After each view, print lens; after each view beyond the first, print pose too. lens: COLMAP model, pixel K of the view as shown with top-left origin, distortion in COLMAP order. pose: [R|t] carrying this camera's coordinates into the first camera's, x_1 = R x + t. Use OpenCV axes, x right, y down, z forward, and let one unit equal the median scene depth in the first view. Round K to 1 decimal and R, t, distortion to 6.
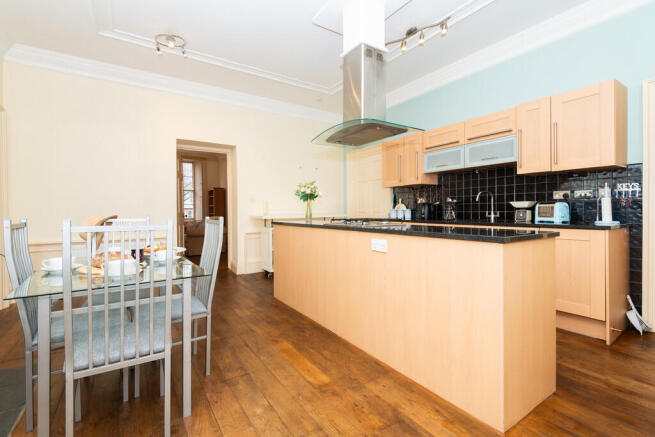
lens RADIAL K [[302.6, 0, 333.6], [0, 302.6, 213.8], [0, 0, 1]] dist [0.022011, -0.010120]
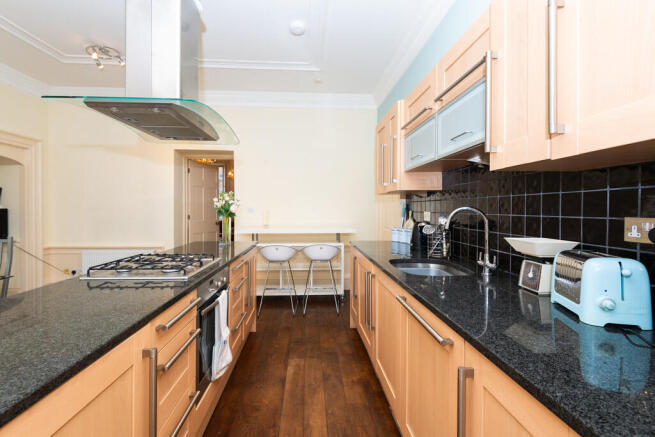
lens RADIAL K [[302.6, 0, 320.9], [0, 302.6, 219.2], [0, 0, 1]] dist [0.022011, -0.010120]
pose [[0.853065, 0.027543, -0.521077, 0.583064], [-0.012496, 0.999398, 0.032368, -0.075265], [0.521655, -0.021101, 0.852895, 0.522988]]
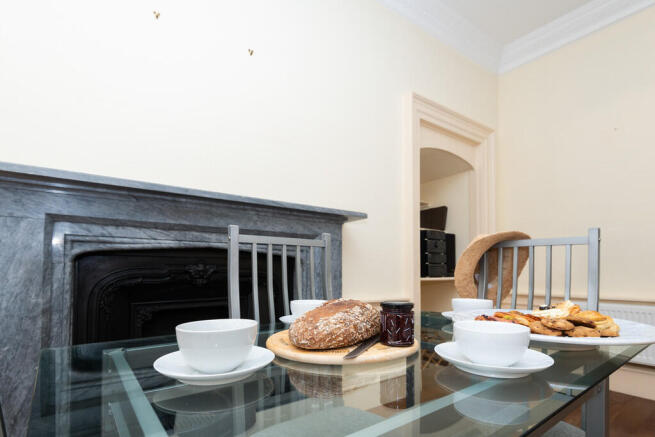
lens RADIAL K [[337.2, 0, 318.9], [0, 337.2, 265.4], [0, 0, 1]] dist [-0.003537, -0.002499]
pose [[0.020468, -0.008503, -0.999754, -0.160332], [-0.003468, 0.999957, -0.008576, 0.041910], [0.999784, 0.003643, 0.020437, 0.500936]]
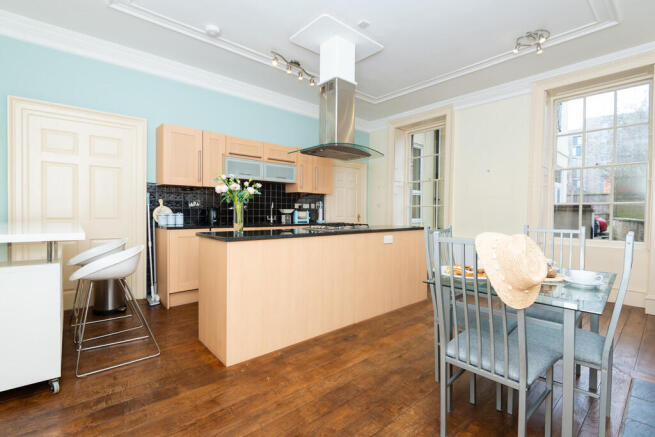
lens RADIAL K [[302.4, 0, 316.8], [0, 302.4, 217.9], [0, 0, 1]] dist [0.005108, -0.008912]
pose [[-0.102157, -0.022054, 0.994524, -0.897271], [0.000107, 0.999754, 0.022181, -0.030241], [-0.994768, 0.002373, -0.102129, 1.000532]]
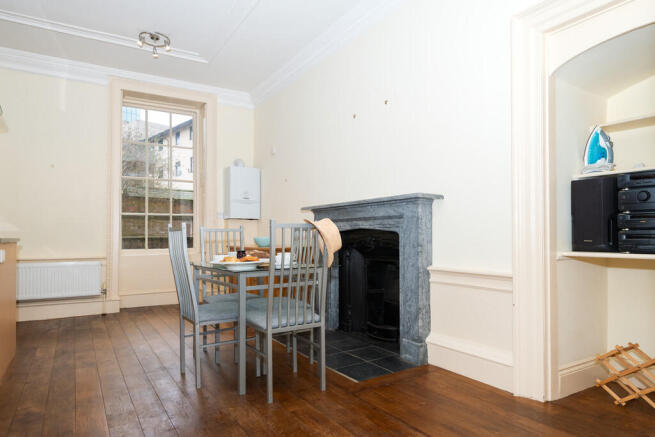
lens RADIAL K [[401.8, 0, 333.7], [0, 401.8, 232.6], [0, 0, 1]] dist [0.004343, -0.007658]
pose [[-0.999094, 0.007684, 0.041858, -0.600933], [0.007418, 0.999951, -0.006514, 0.031740], [-0.041906, -0.006198, -0.999102, 1.431951]]
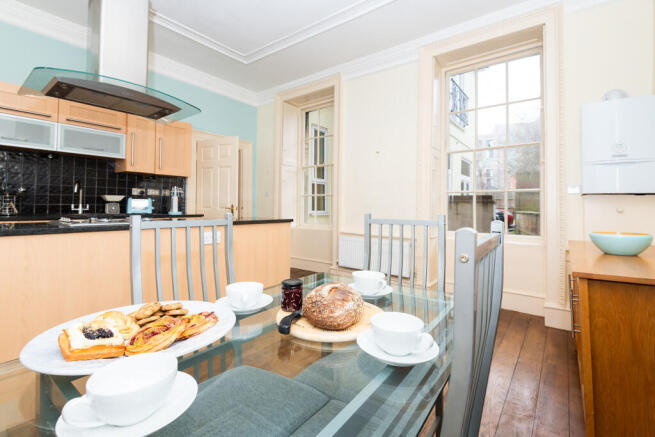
lens RADIAL K [[302.6, 0, 321.3], [0, 302.6, 196.6], [0, 0, 1]] dist [0.022011, -0.010120]
pose [[-0.294010, 0.028599, 0.955375, -0.626247], [-0.006244, 0.999473, -0.031841, -0.006591], [-0.955782, -0.015327, -0.293676, 0.610235]]
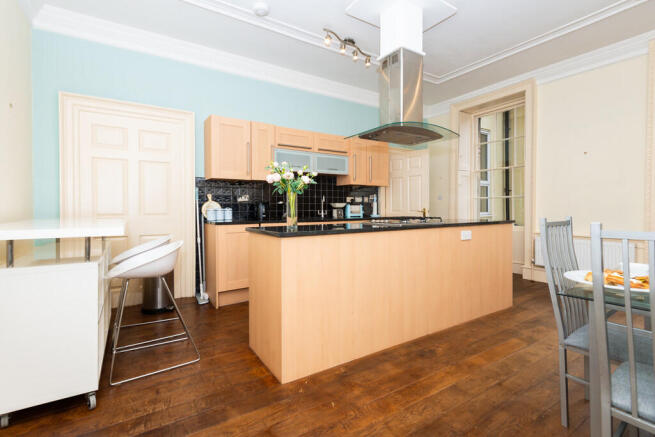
lens RADIAL K [[302.6, 0, 320.2], [0, 302.6, 210.9], [0, 0, 1]] dist [0.022011, -0.010120]
pose [[0.028753, -0.004437, 0.999577, -0.780672], [0.016424, 0.999857, 0.003966, -0.011618], [-0.999452, 0.016303, 0.028822, 1.039913]]
